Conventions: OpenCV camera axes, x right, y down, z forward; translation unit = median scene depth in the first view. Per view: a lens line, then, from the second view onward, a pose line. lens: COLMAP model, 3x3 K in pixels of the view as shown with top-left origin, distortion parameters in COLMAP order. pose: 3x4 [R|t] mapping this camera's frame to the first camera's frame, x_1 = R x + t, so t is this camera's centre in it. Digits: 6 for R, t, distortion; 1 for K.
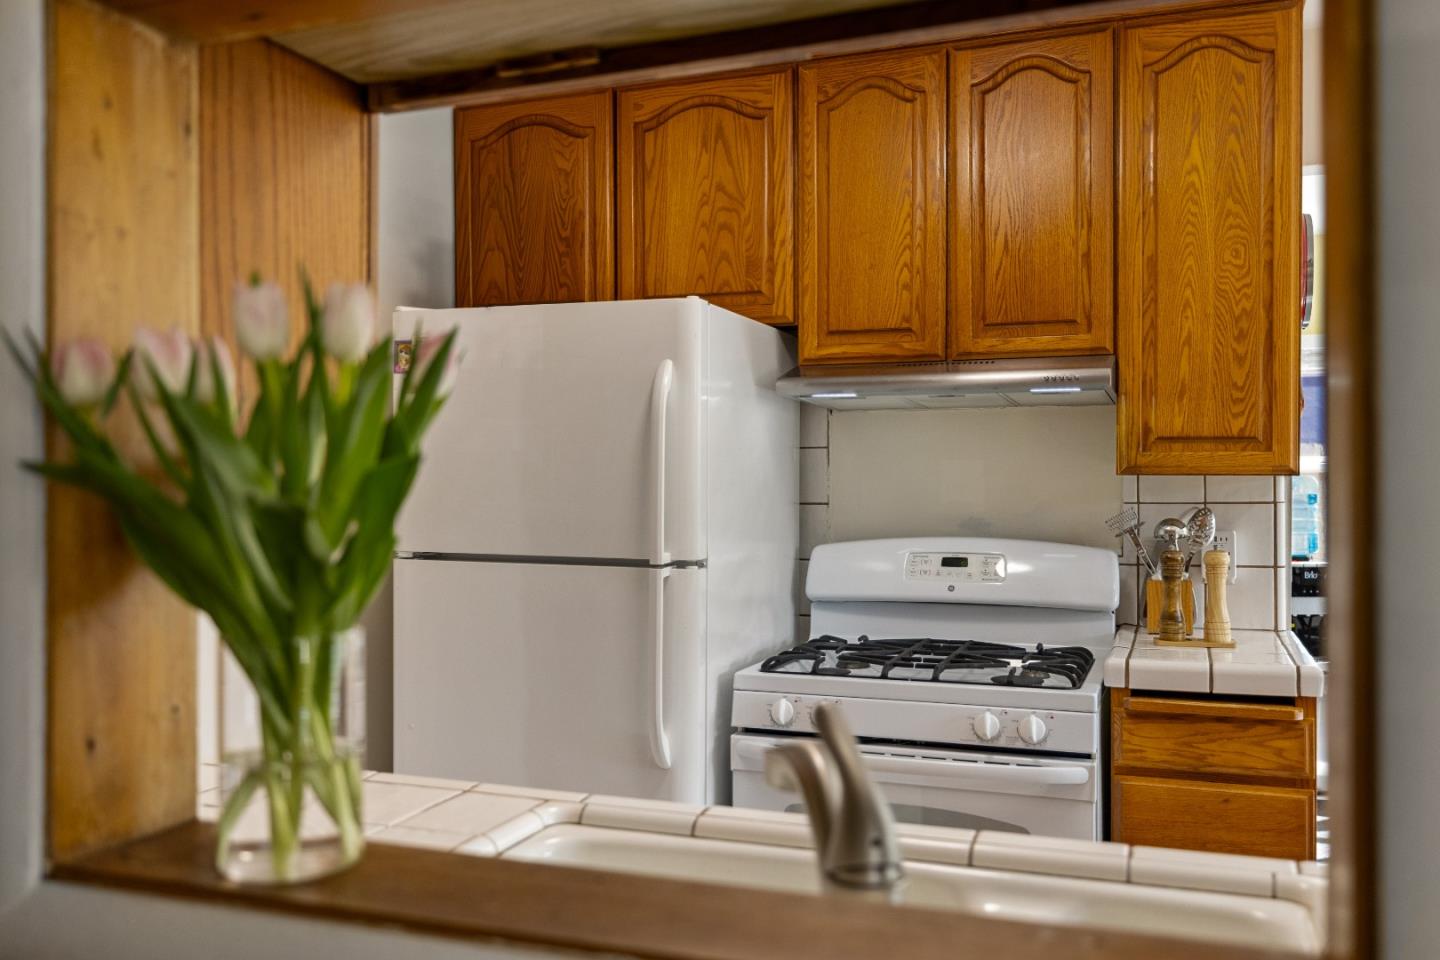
lens RADIAL K [[1212.4, 0, 720.5], [0, 1212.4, 480.3], [0, 0, 1]] dist [-0.000629, -0.003285]
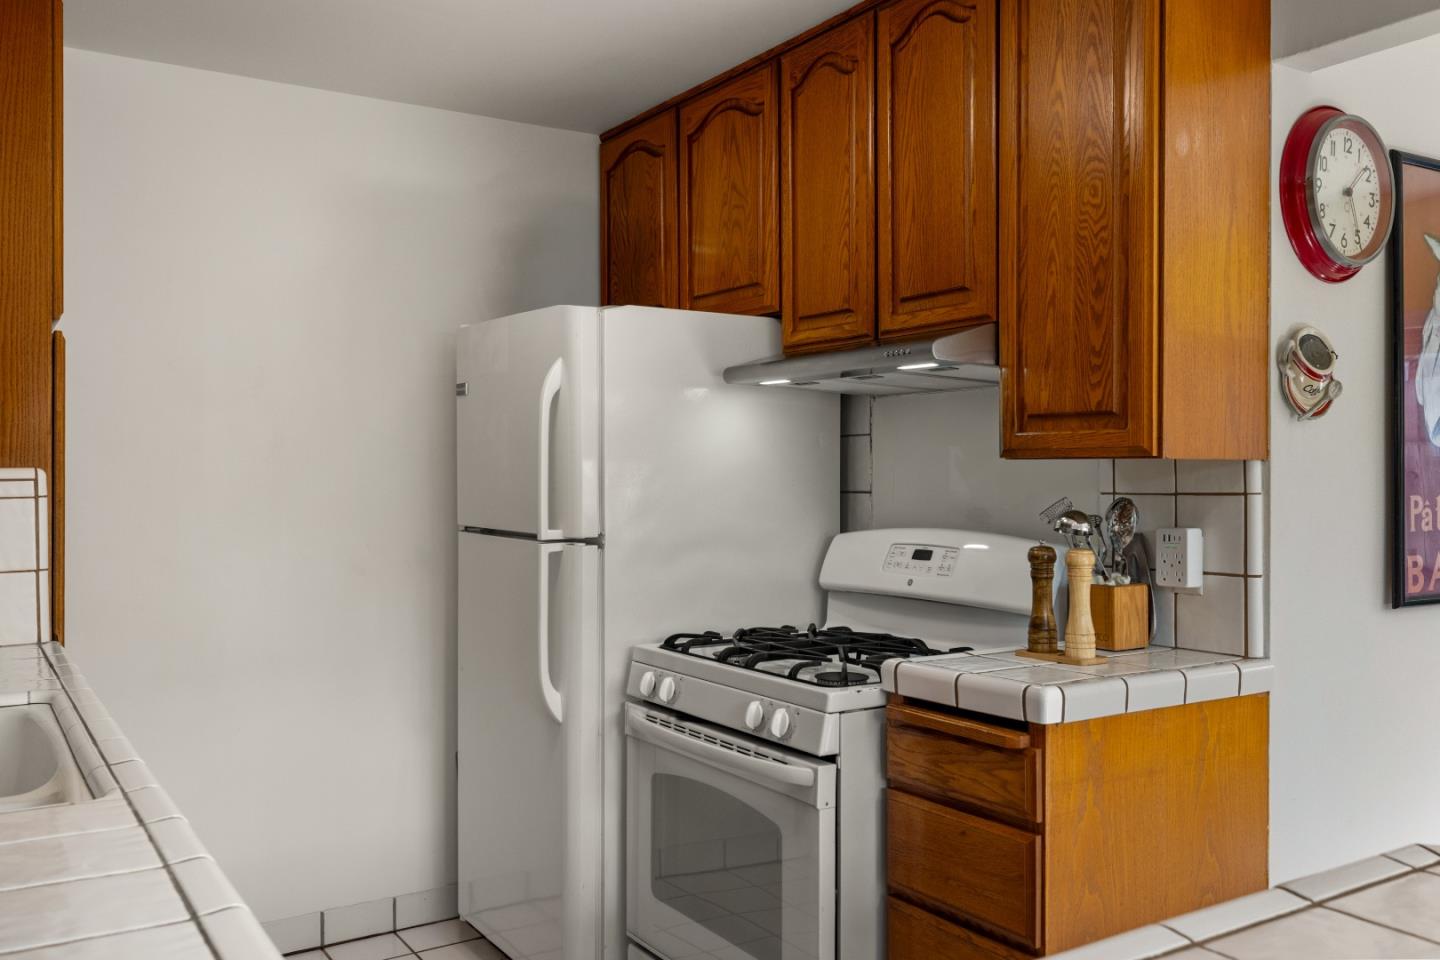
lens RADIAL K [[1212.4, 0, 723.8], [0, 1212.4, 479.7], [0, 0, 1]] dist [-0.000629, -0.003285]
pose [[0.806517, 0.004789, -0.591191, 0.709791], [-0.005369, 0.999985, 0.000776, 0.011307], [0.591186, 0.002548, 0.806531, 0.180753]]
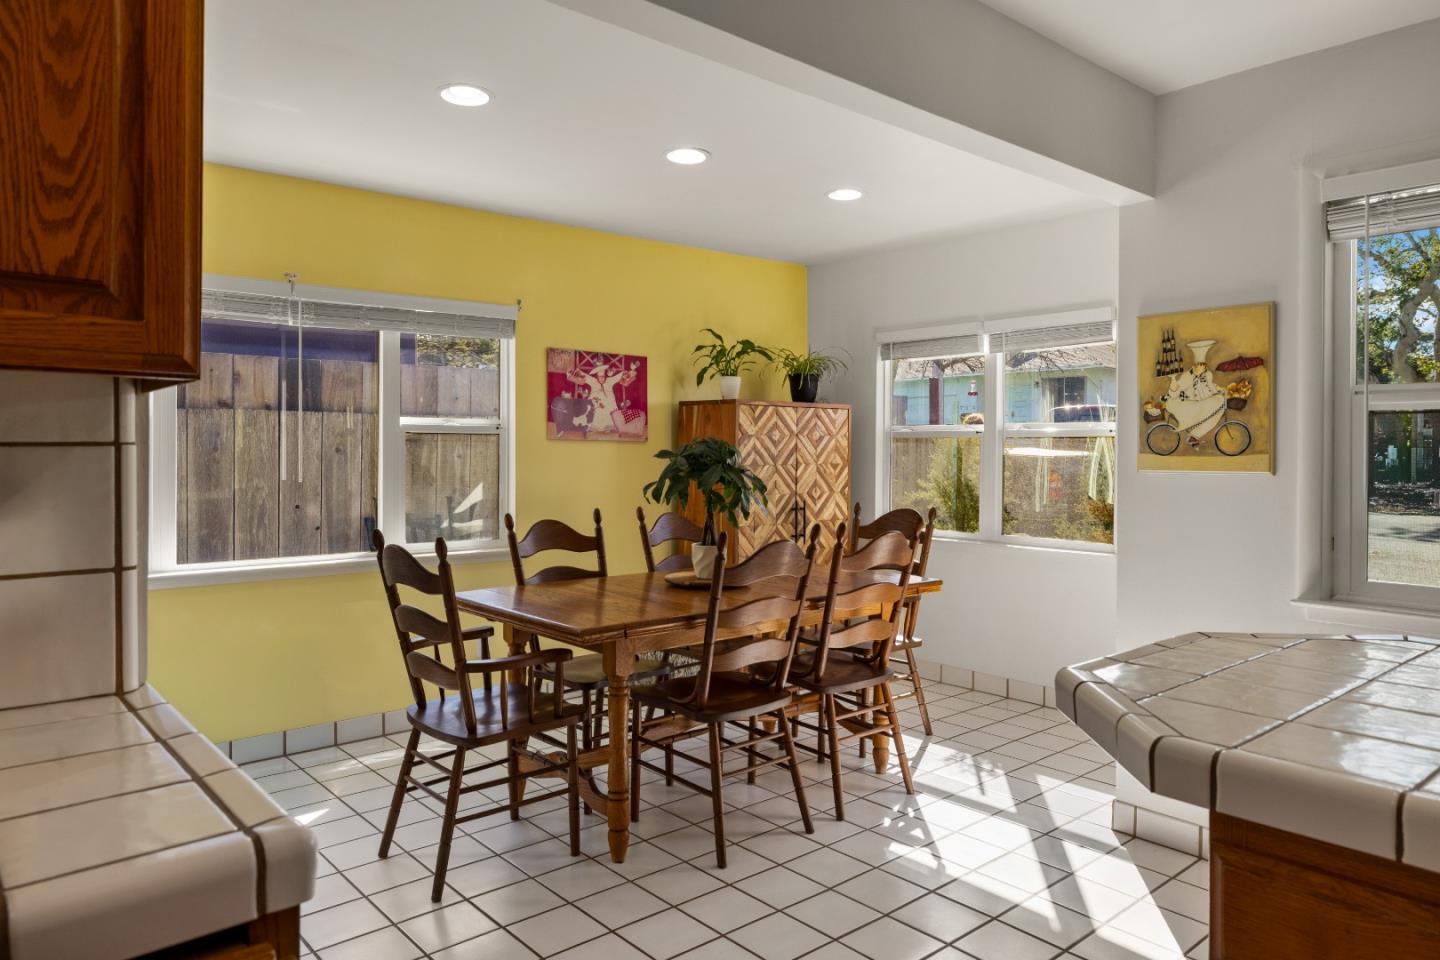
lens RADIAL K [[946.7, 0, 717.9], [0, 946.7, 461.6], [0, 0, 1]] dist [-0.007590, 0.001149]
pose [[0.467555, -0.003837, 0.883956, 0.244125], [-0.000298, 0.999990, 0.004499, 0.026187], [-0.883964, -0.002367, 0.467549, 0.643147]]
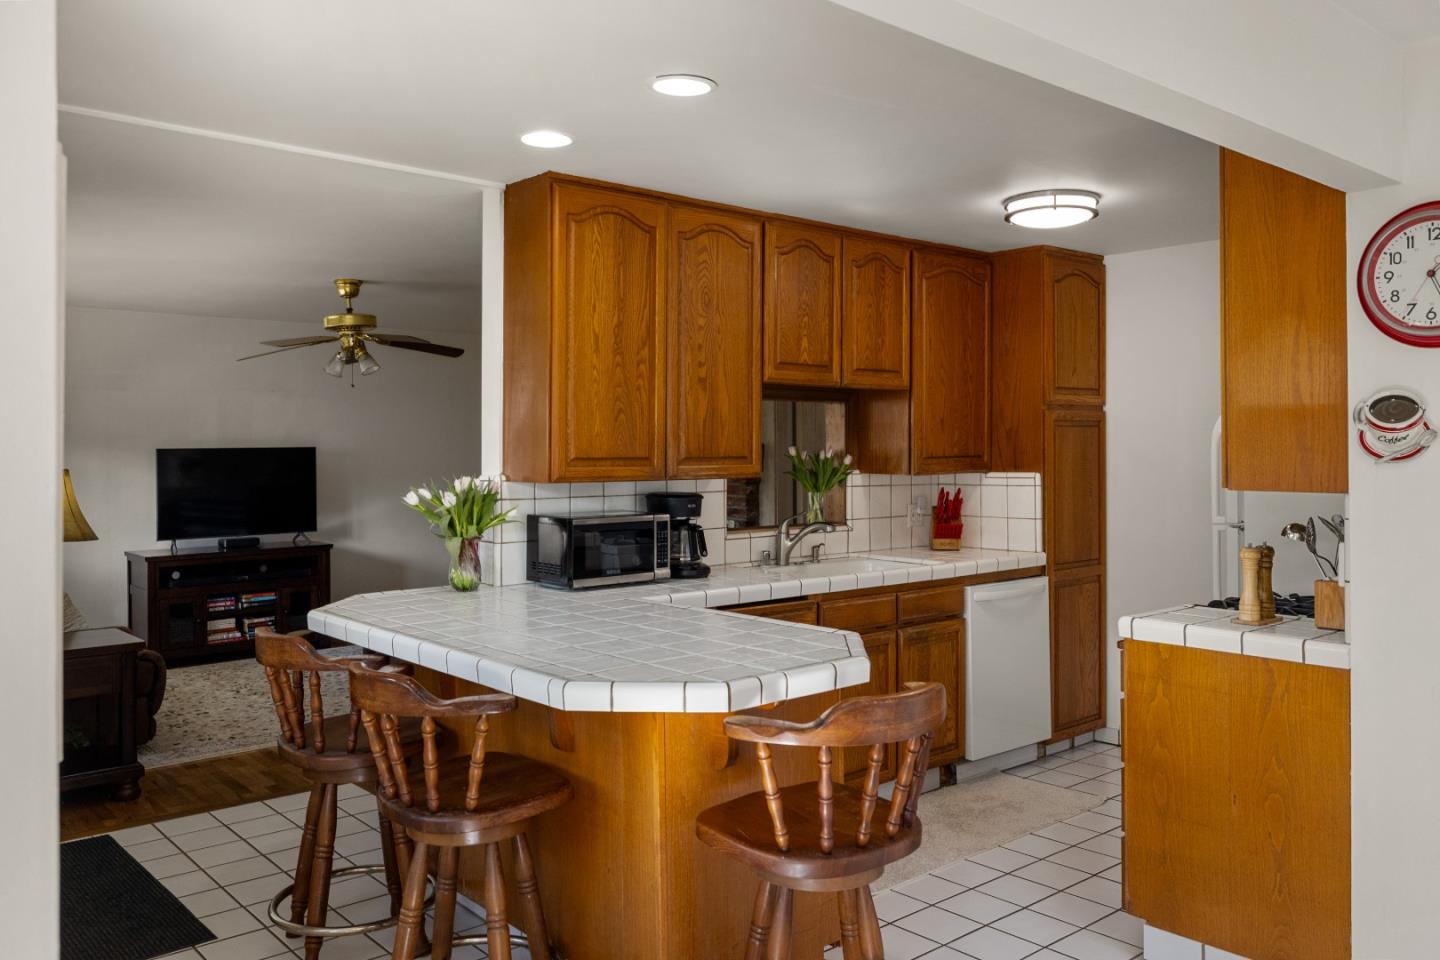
lens RADIAL K [[1148.7, 0, 724.6], [0, 1148.7, 434.8], [0, 0, 1]] dist [0.000007, -0.007660]
pose [[-0.463426, 0.000306, -0.886136, 1.732232], [0.002259, 0.999997, -0.000836, -0.059709], [0.886133, -0.002390, -0.463425, 1.081847]]
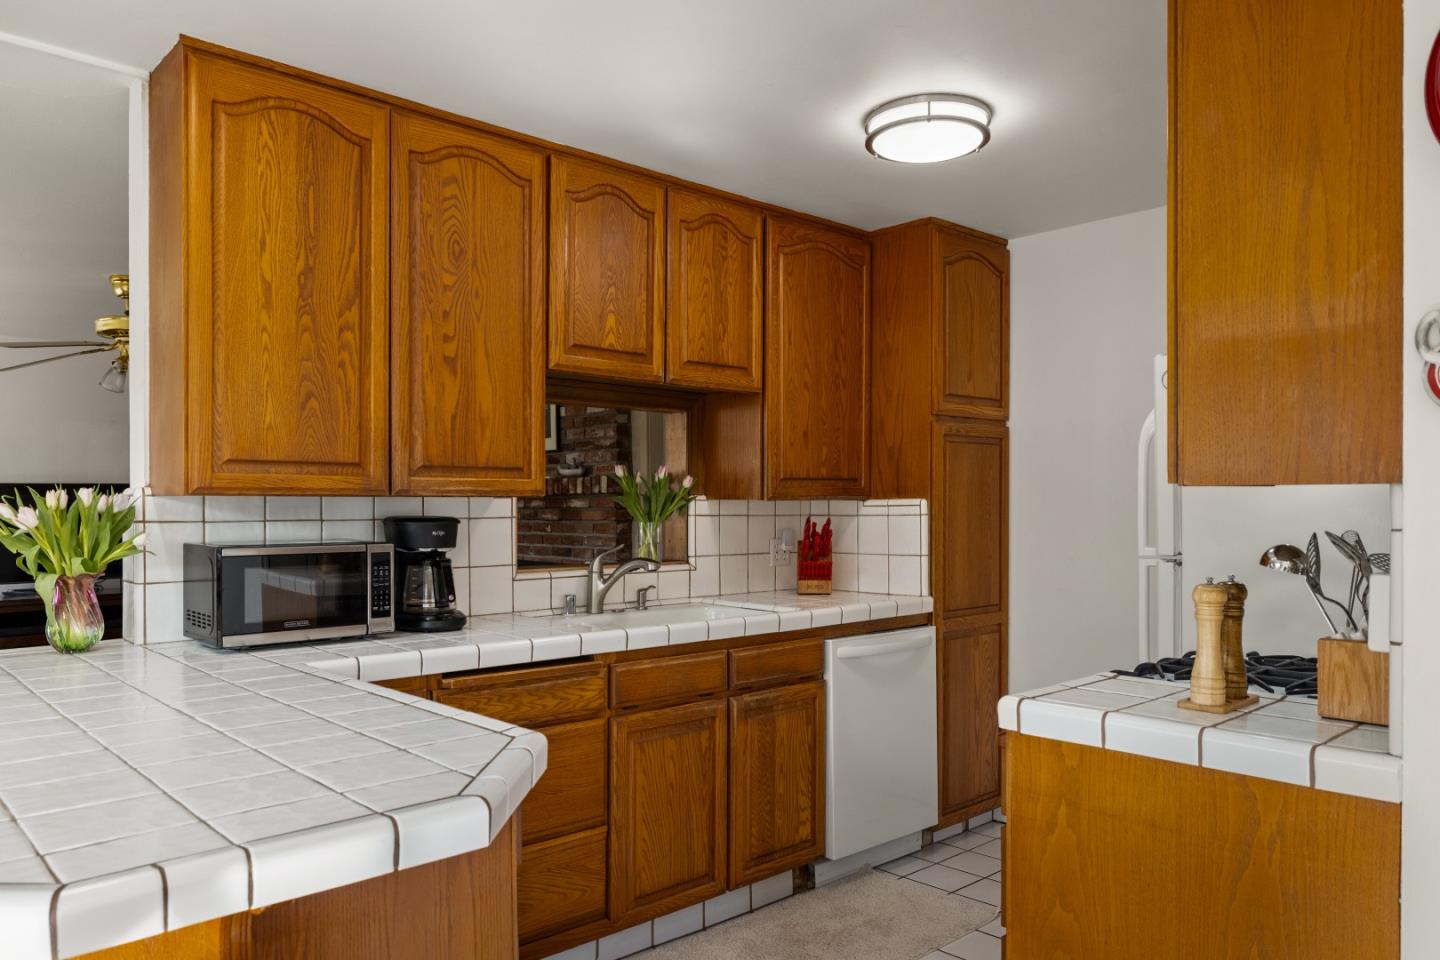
lens RADIAL K [[1025.7, 0, 726.4], [0, 1025.7, 513.0], [0, 0, 1]] dist [-0.005010, 0.003450]
pose [[-0.435612, 0.015518, -0.900001, 1.135175], [0.000939, 0.999859, 0.016785, 0.001519], [0.900134, 0.006467, -0.435565, 1.018487]]
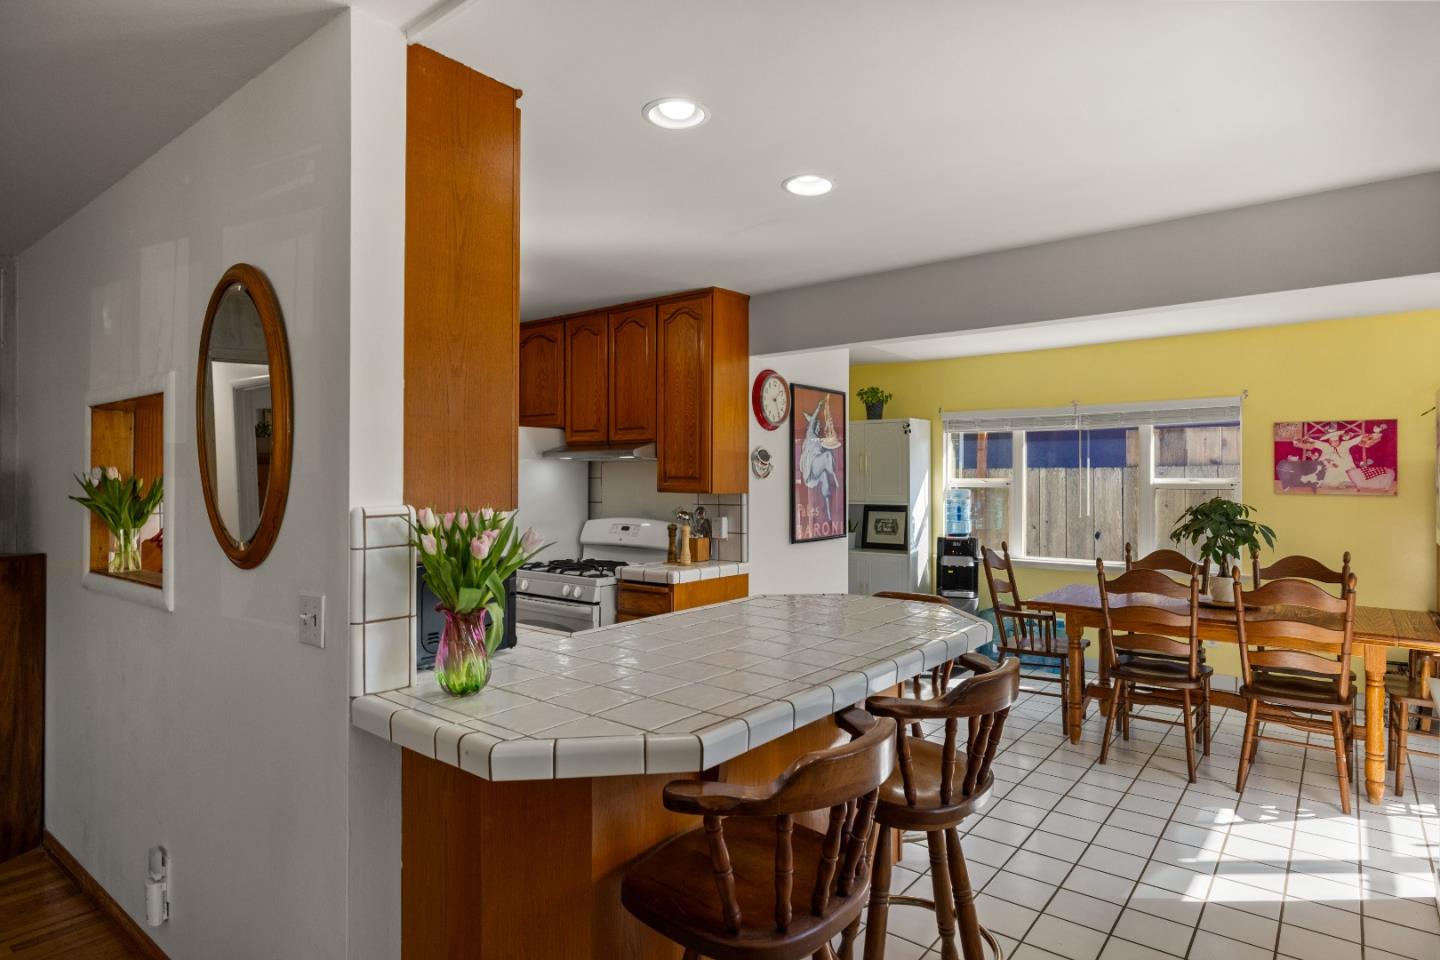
lens RADIAL K [[788.2, 0, 729.9], [0, 788.2, 476.7], [0, 0, 1]] dist [-0.013259, 0.003624]
pose [[0.956750, 0.004646, -0.290874, 0.945616], [-0.006450, 0.999965, -0.005243, -0.028955], [0.290839, 0.006892, 0.956747, -0.451037]]
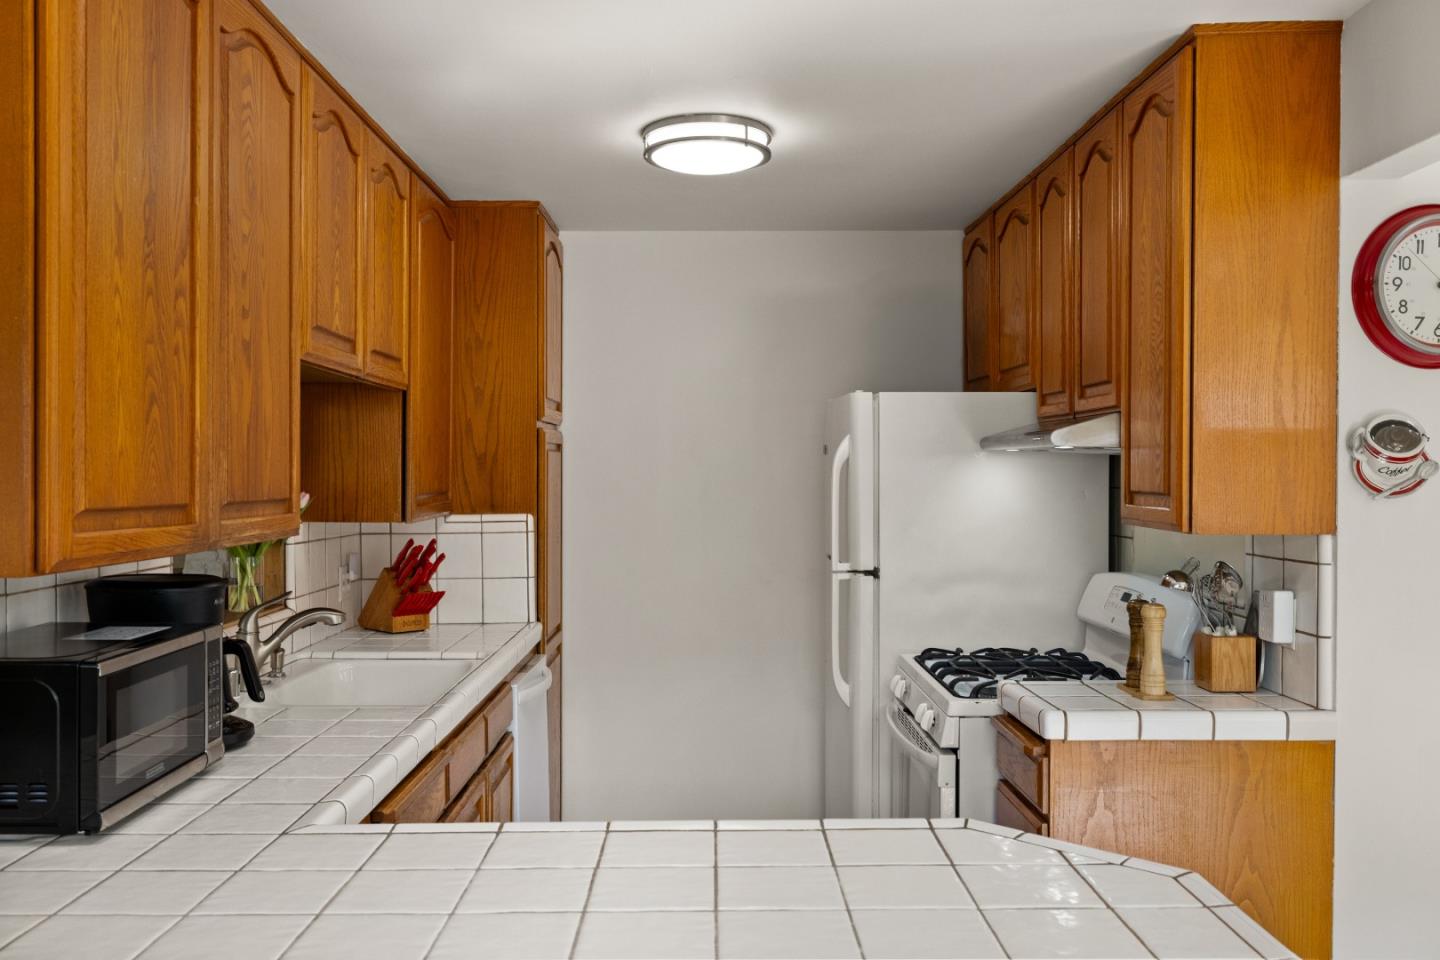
lens RADIAL K [[1200.2, 0, 733.8], [0, 1200.2, 491.2], [0, 0, 1]] dist [0.006714, -0.002513]
pose [[0.379715, 0.020816, -0.924869, 1.214462], [-0.005575, 0.999780, 0.020214, -0.055433], [0.925087, -0.002520, 0.379748, 0.296126]]
